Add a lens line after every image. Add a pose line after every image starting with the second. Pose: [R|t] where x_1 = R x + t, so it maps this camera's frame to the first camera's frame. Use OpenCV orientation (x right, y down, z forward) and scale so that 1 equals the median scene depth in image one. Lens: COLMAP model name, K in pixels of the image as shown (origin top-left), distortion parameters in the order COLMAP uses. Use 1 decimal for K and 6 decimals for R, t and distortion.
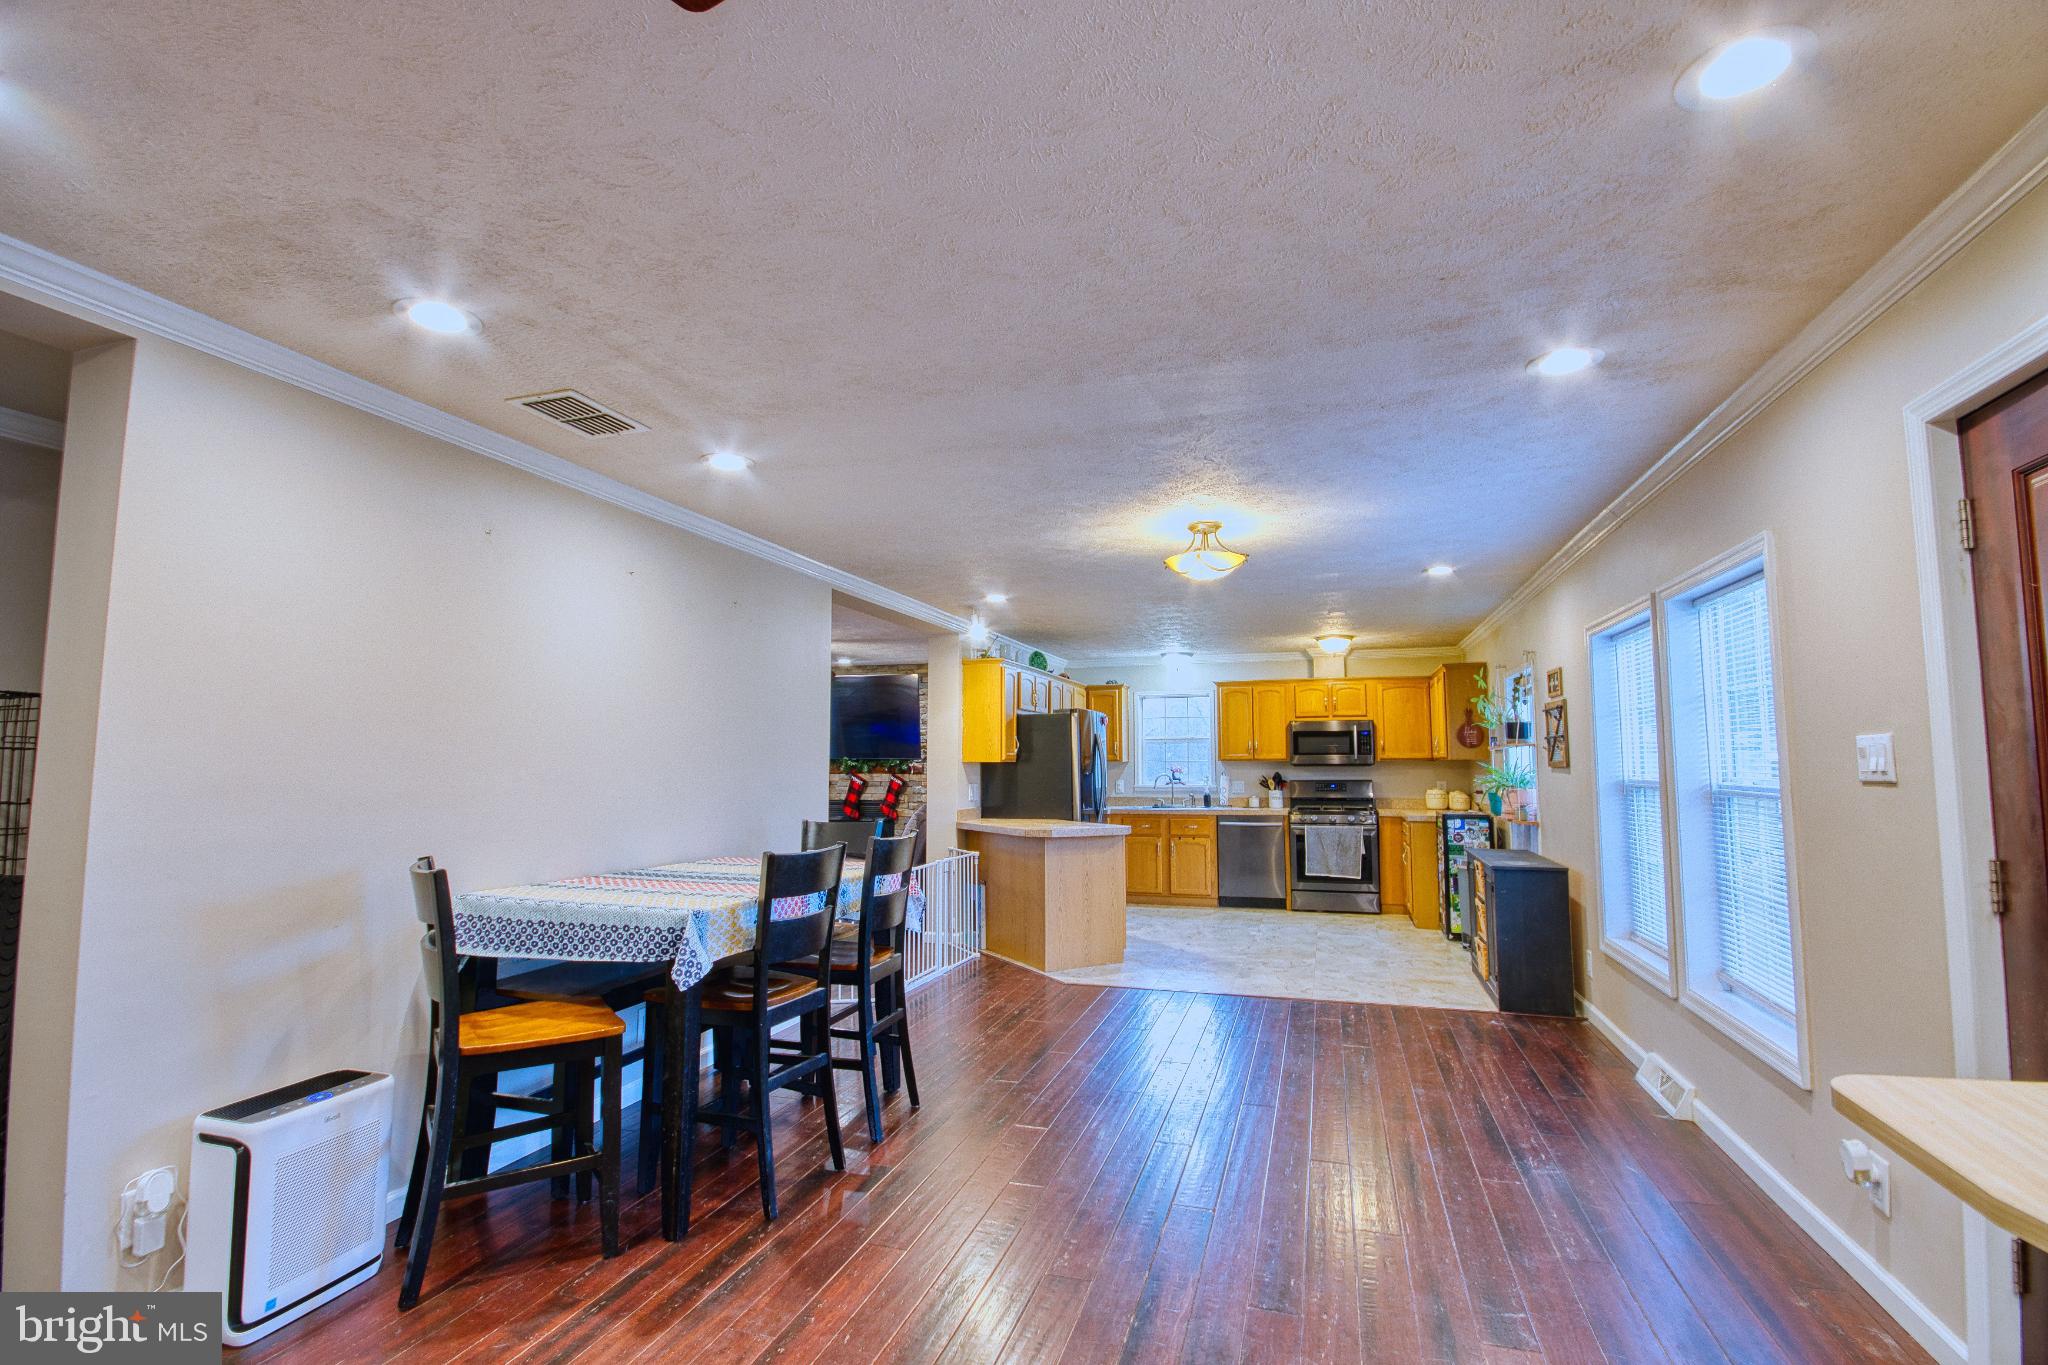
lens RADIAL K [[945.8, 0, 1017.2], [0, 945.8, 687.7], [0, 0, 1]] dist [-0.001955, -0.003105]
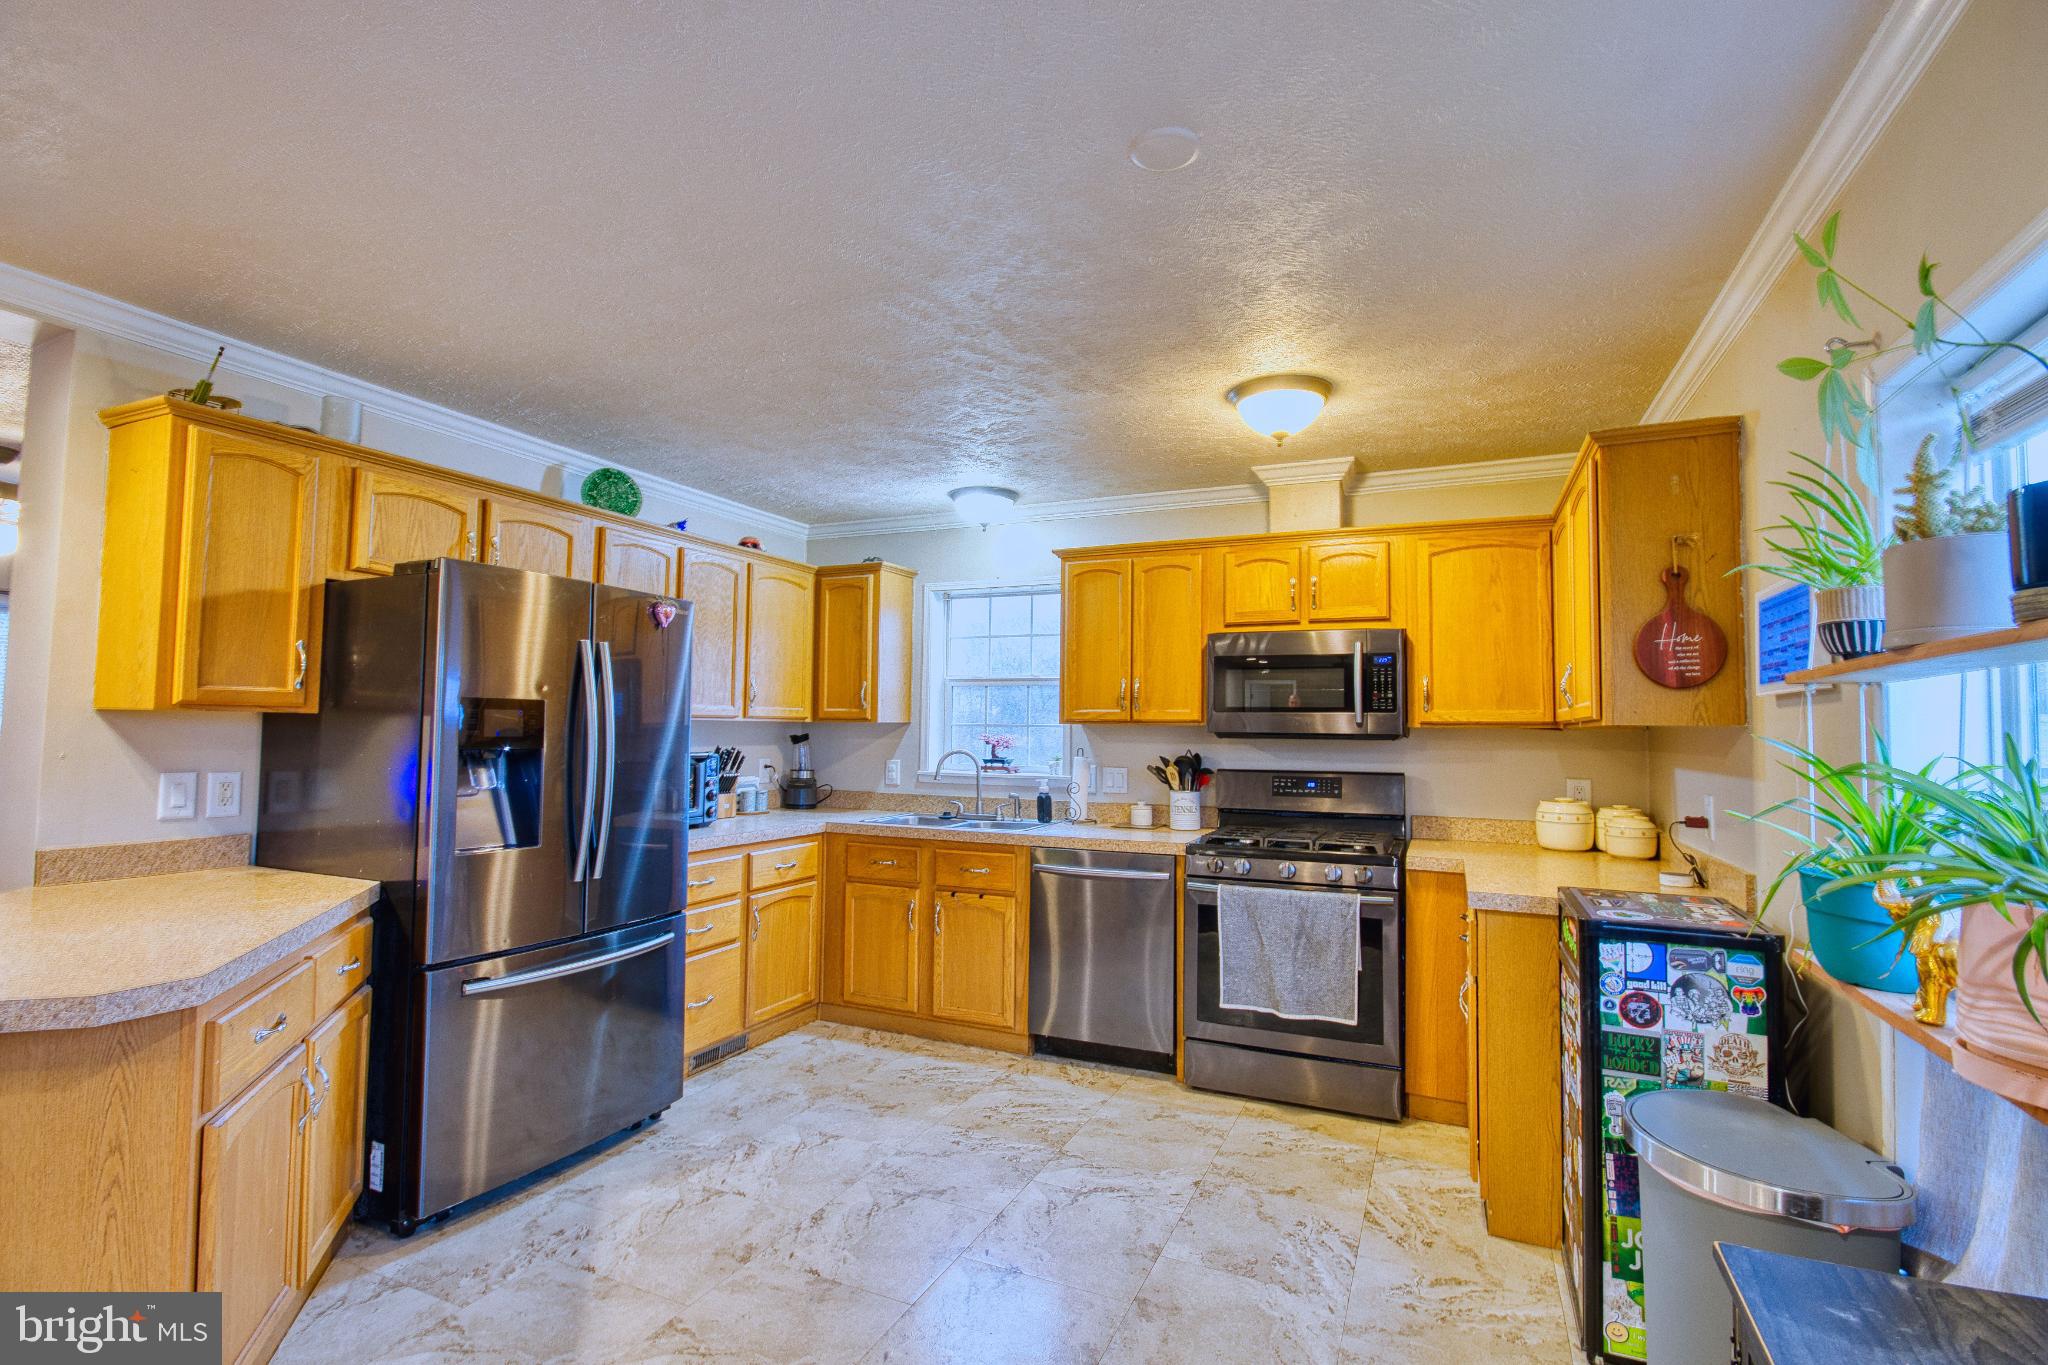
lens RADIAL K [[945.8, 0, 1018.6], [0, 945.8, 682.3], [0, 0, 1]] dist [-0.001955, -0.003105]
pose [[0.993622, 0.009647, -0.112349, 0.262183], [-0.006072, 0.999466, 0.032122, 0.046481], [0.112598, -0.031235, 0.993150, 0.586885]]
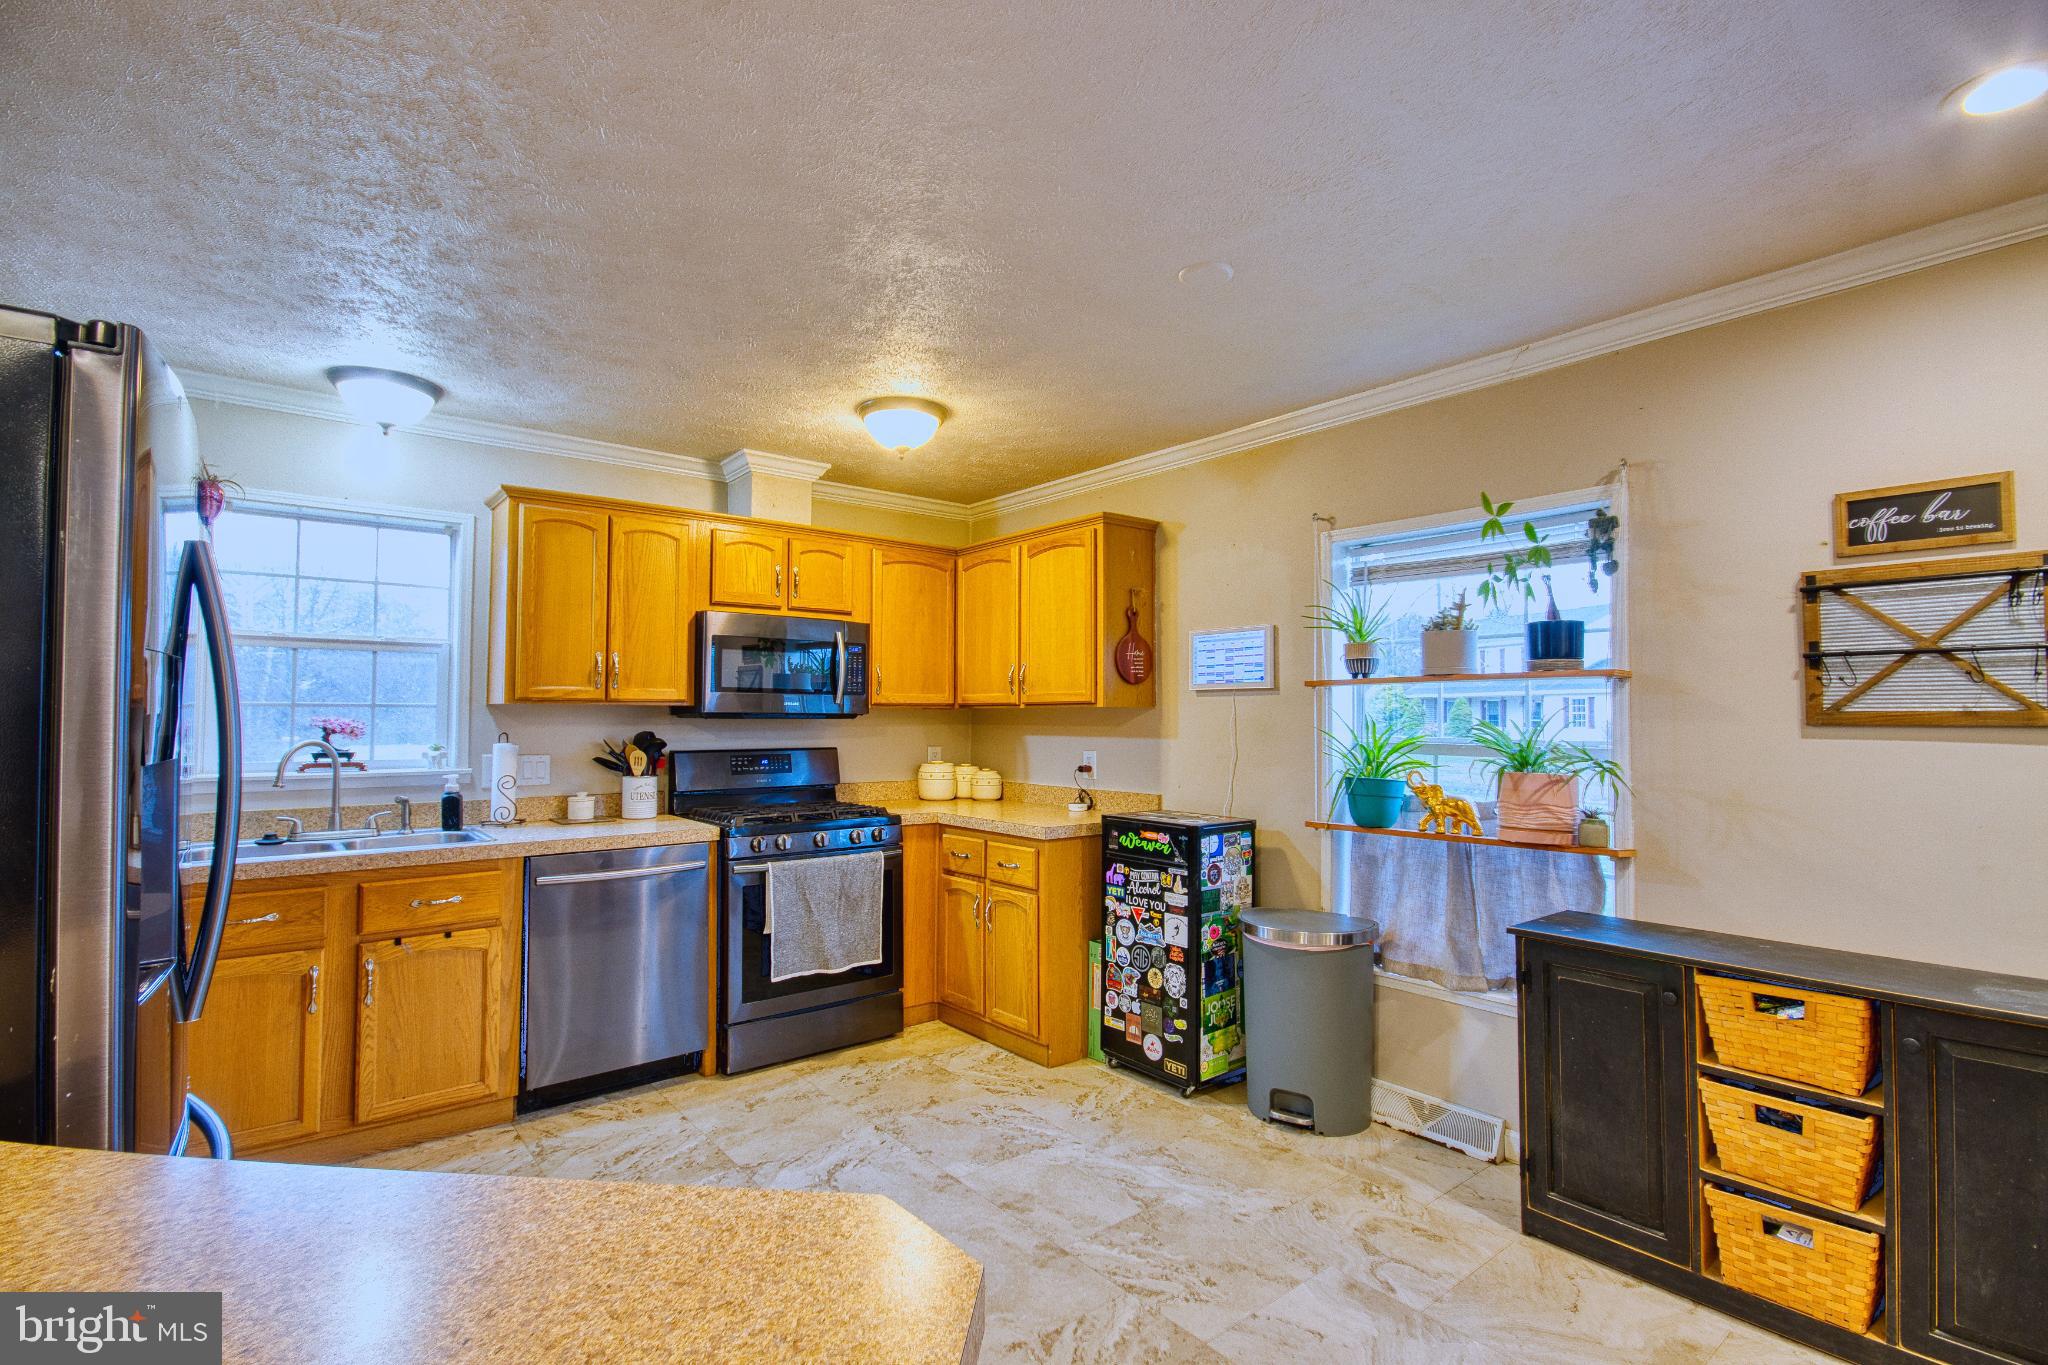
lens RADIAL K [[945.8, 0, 1019.1], [0, 945.8, 687.1], [0, 0, 1]] dist [-0.001955, -0.003105]
pose [[0.544509, 0.032686, 0.838118, 0.017706], [-0.075288, 0.997111, 0.010027, 0.057136], [-0.835369, -0.068560, 0.545397, 0.685886]]
